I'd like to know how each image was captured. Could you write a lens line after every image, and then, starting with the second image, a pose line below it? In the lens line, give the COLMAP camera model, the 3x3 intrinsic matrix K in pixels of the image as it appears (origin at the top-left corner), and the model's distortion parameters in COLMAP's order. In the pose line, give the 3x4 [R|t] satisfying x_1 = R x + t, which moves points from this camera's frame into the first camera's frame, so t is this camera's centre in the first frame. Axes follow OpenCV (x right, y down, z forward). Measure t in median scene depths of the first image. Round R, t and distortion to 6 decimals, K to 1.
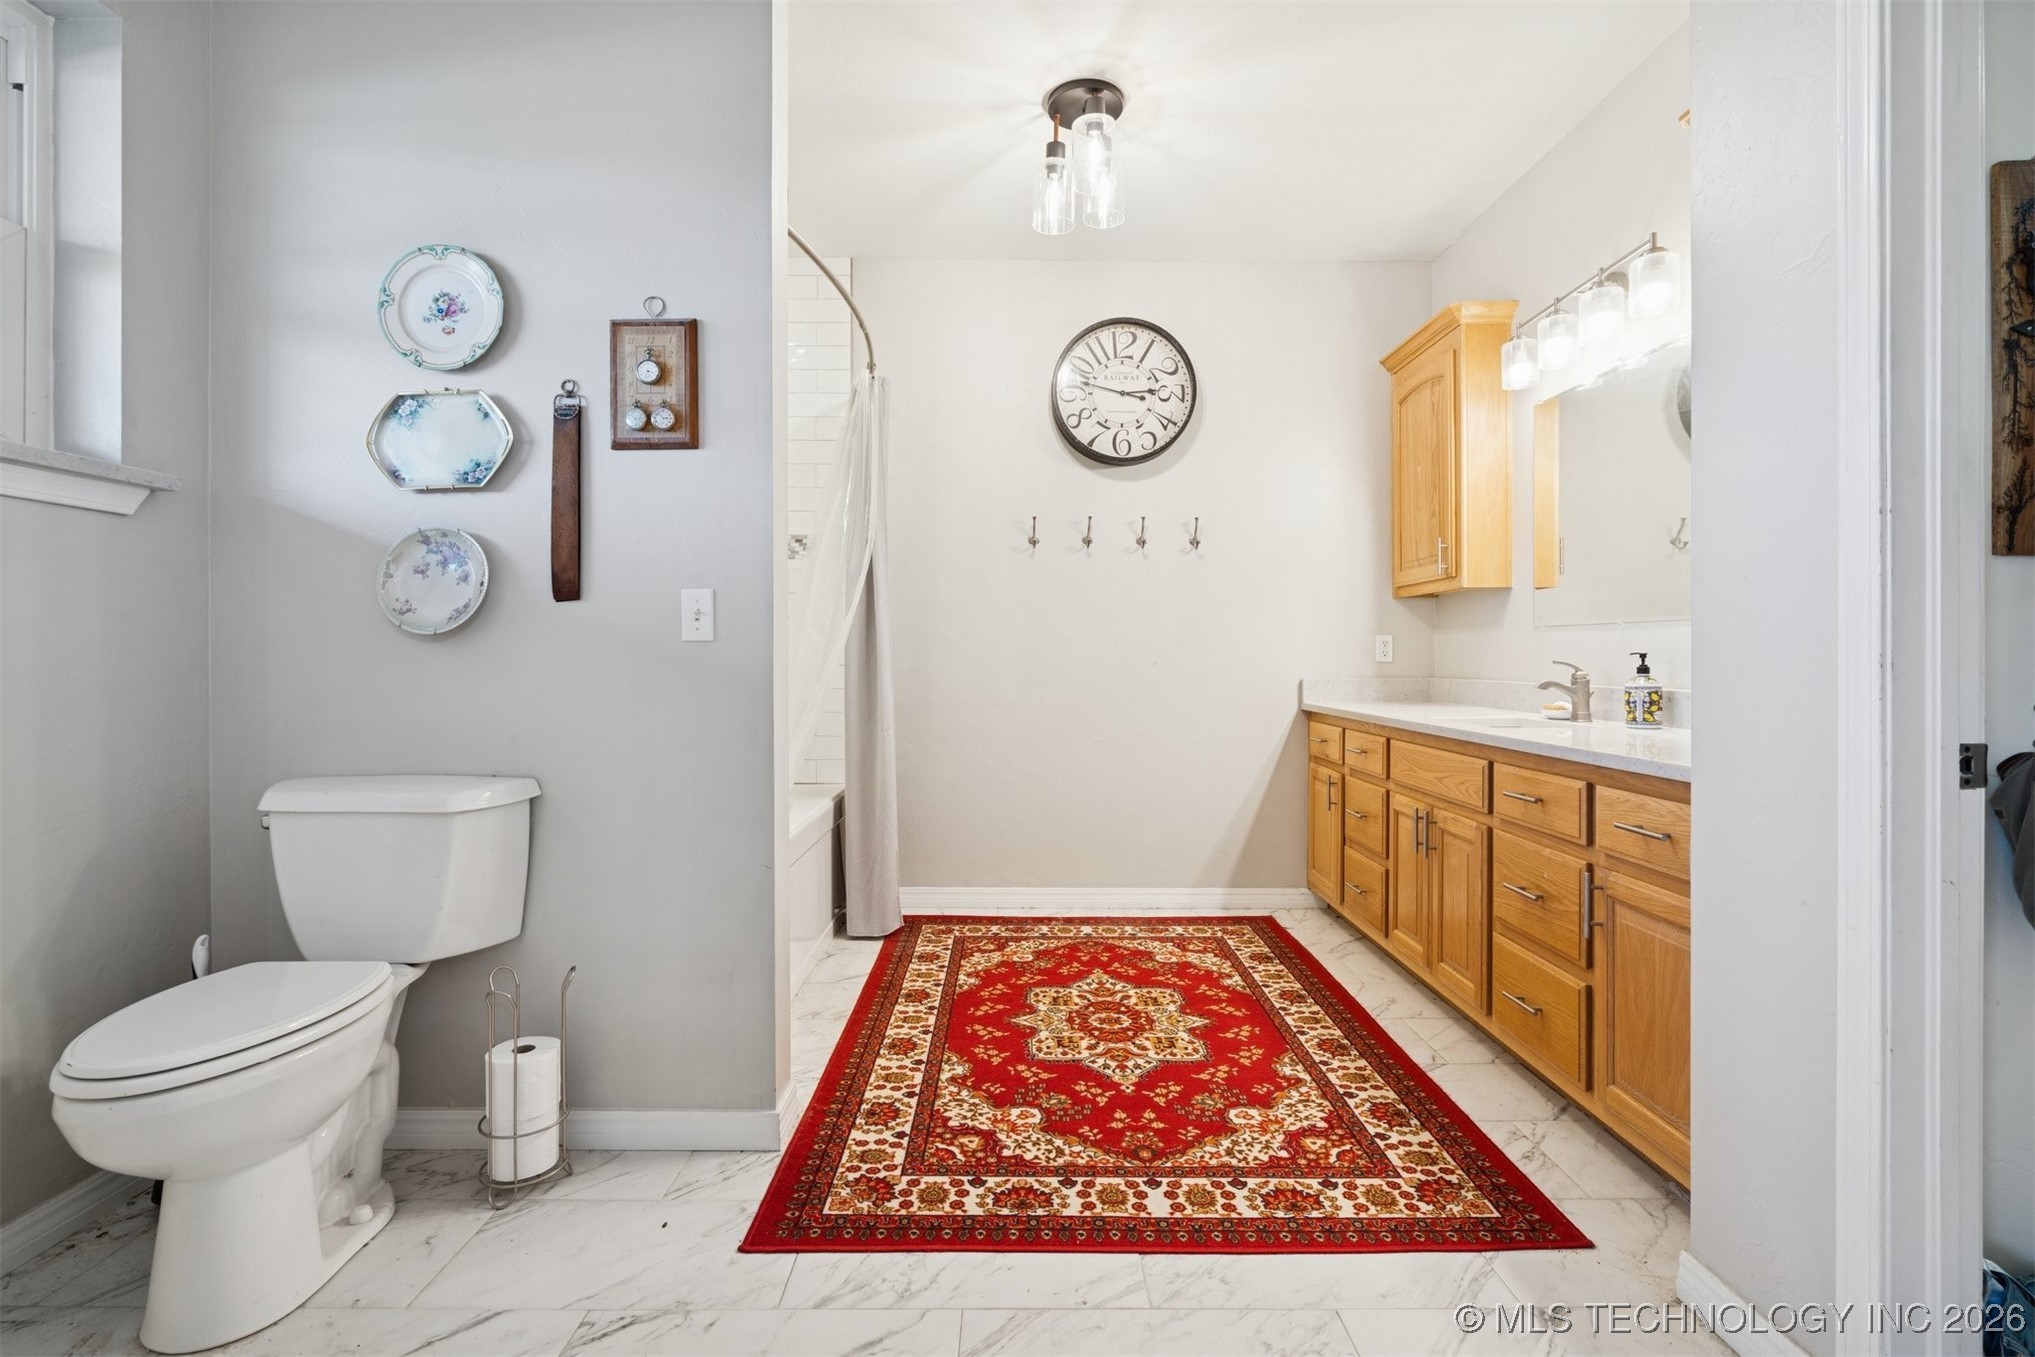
lens RADIAL K [[925.3, 0, 1016.6], [0, 925.3, 664.7], [0, 0, 1]] dist [-0.004385, 0.000684]
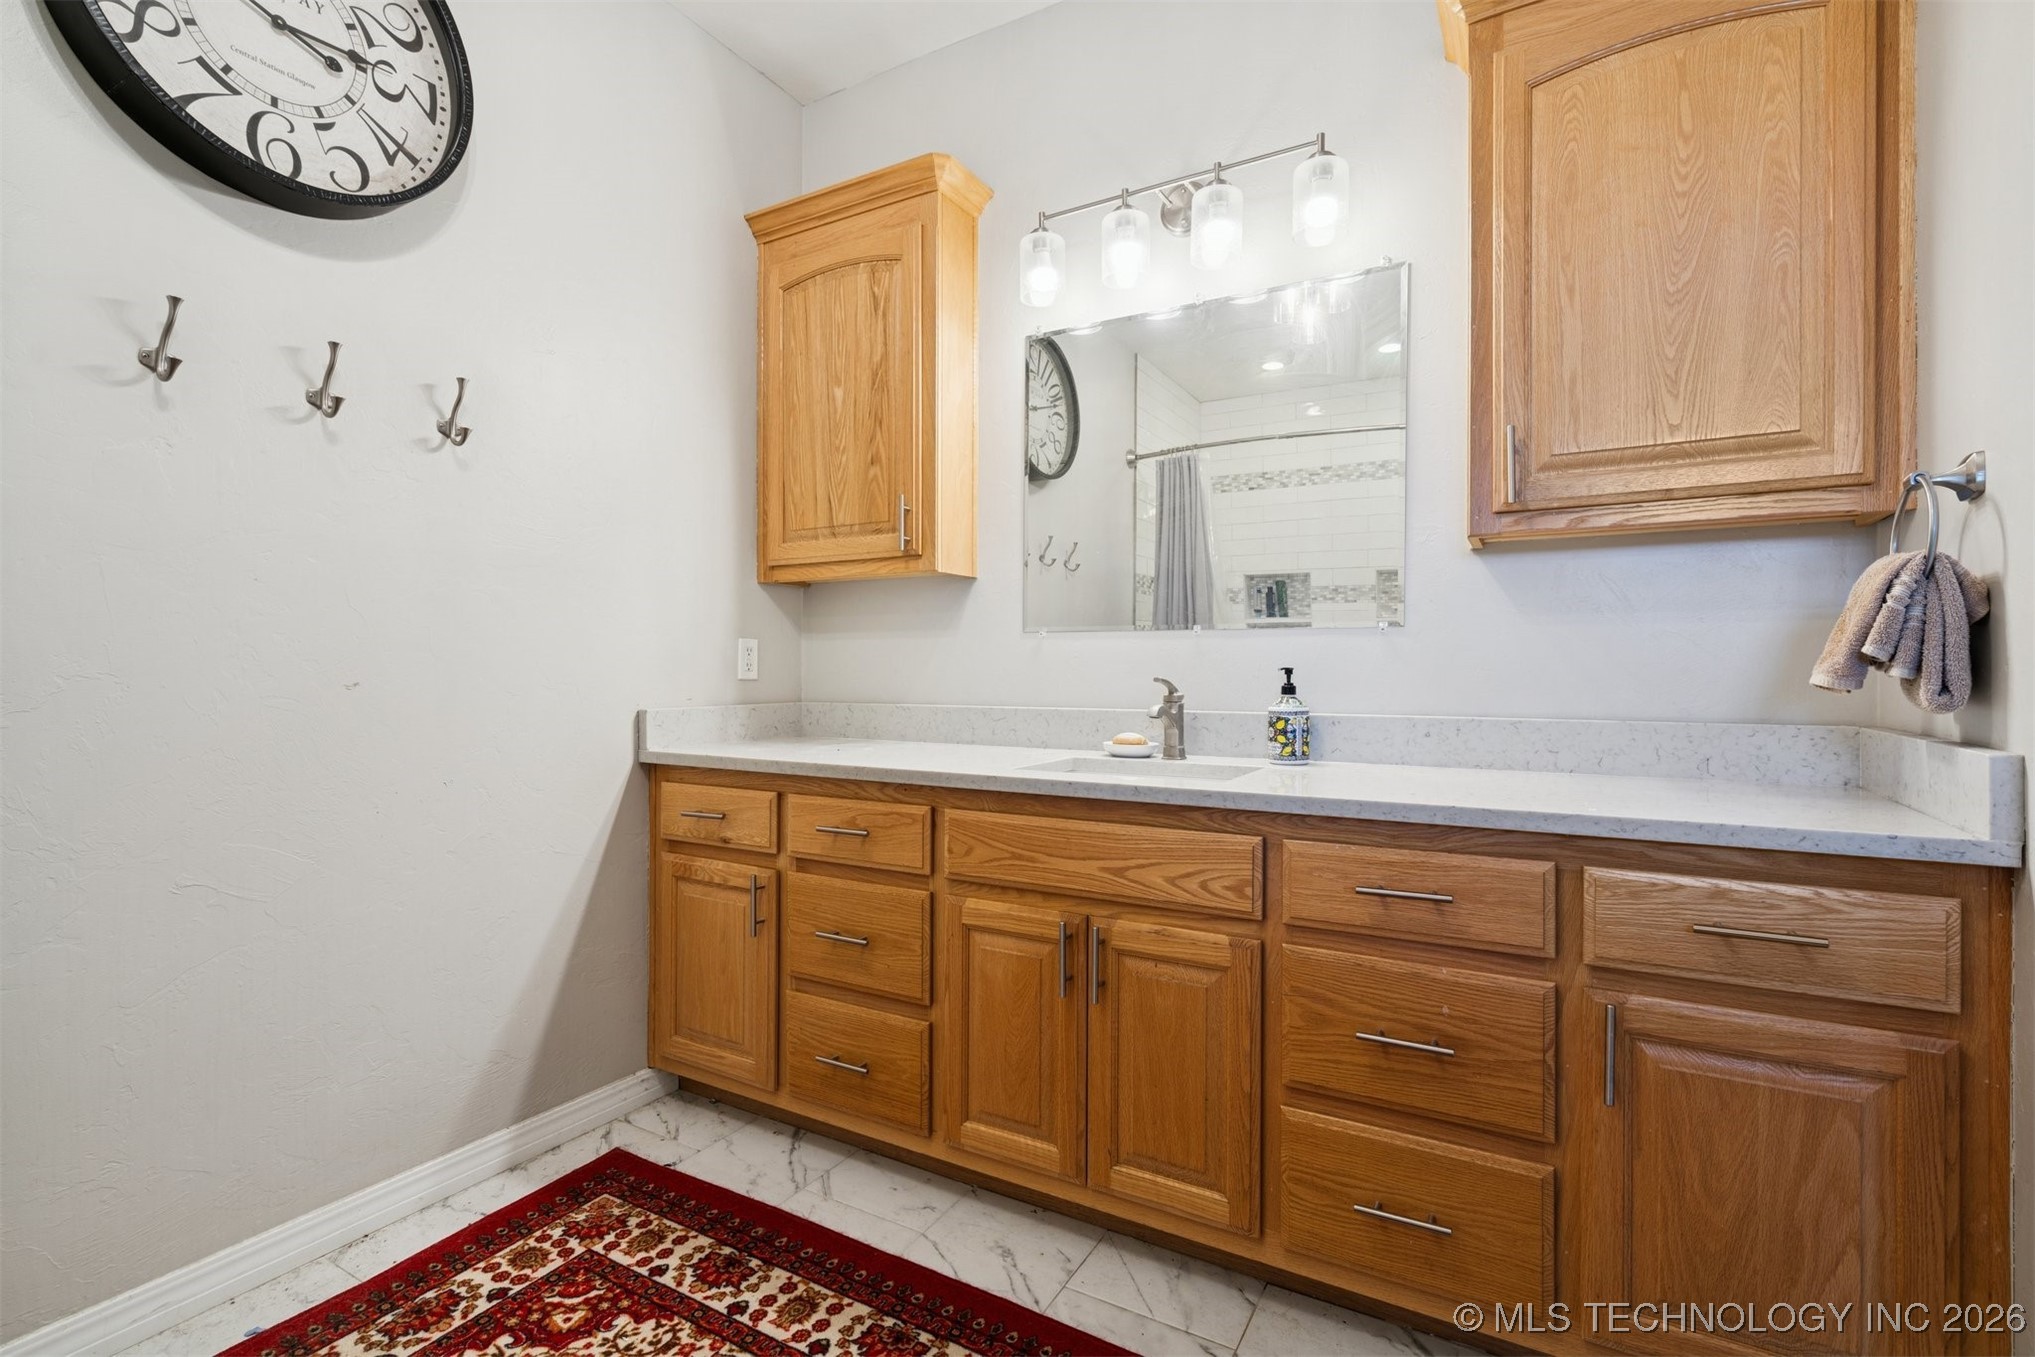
lens RADIAL K [[925.3, 0, 1013.9], [0, 925.3, 679.0], [0, 0, 1]] dist [-0.004385, 0.000684]
pose [[0.500452, -0.003401, 0.865758, -0.076140], [0.005028, 0.999987, 0.001022, -0.003320], [-0.865750, 0.003842, 0.500463, 0.519539]]
